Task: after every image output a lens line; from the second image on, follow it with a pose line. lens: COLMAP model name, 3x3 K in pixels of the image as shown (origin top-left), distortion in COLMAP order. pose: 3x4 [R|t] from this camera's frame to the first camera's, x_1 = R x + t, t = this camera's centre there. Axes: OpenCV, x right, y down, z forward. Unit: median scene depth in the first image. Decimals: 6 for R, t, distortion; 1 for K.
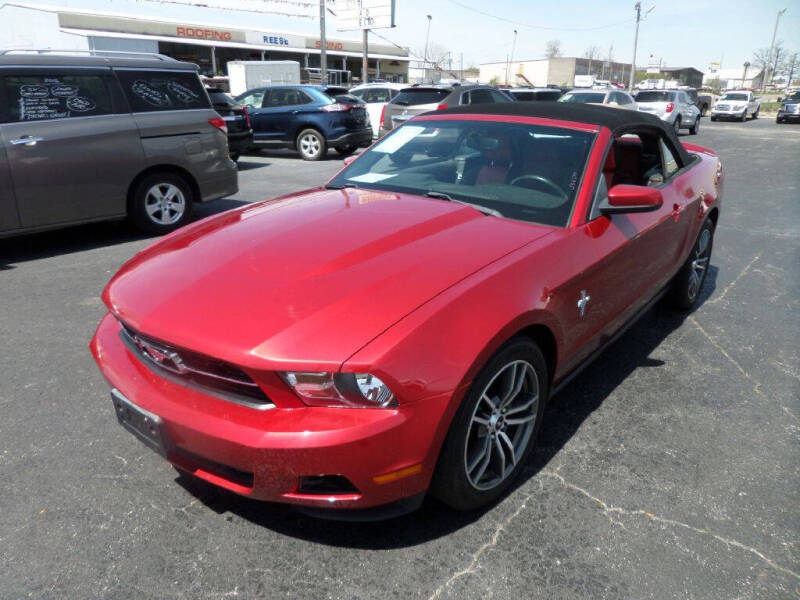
lens RADIAL K [[561.5, 0, 400.0], [0, 561.5, 300.0], [0, 0, 1]] dist [-0.008661, -0.001651]
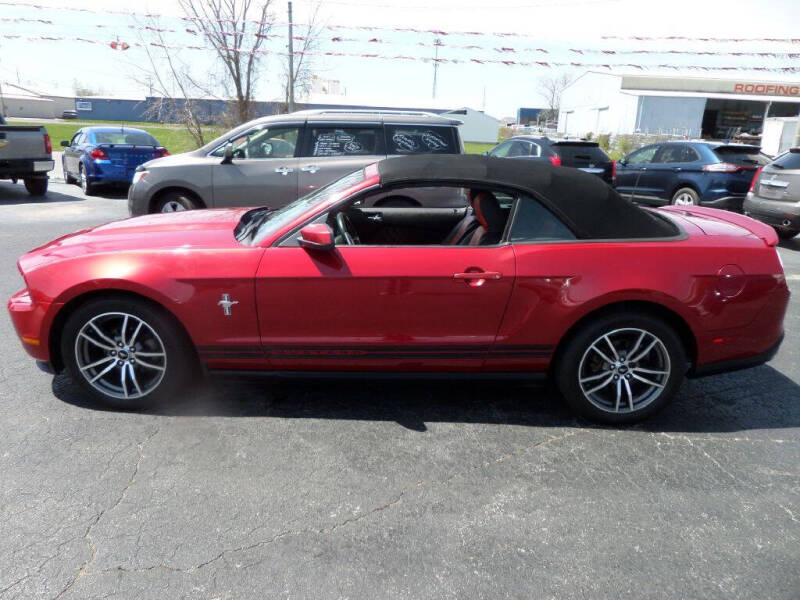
lens RADIAL K [[561.5, 0, 400.0], [0, 561.5, 300.0], [0, 0, 1]] dist [-0.008661, -0.001651]
pose [[0.652867, 0.225269, -0.723200, 0.241224], [-0.289072, 0.956592, 0.037009, -0.026291], [0.700144, 0.184895, 0.689646, 0.067930]]
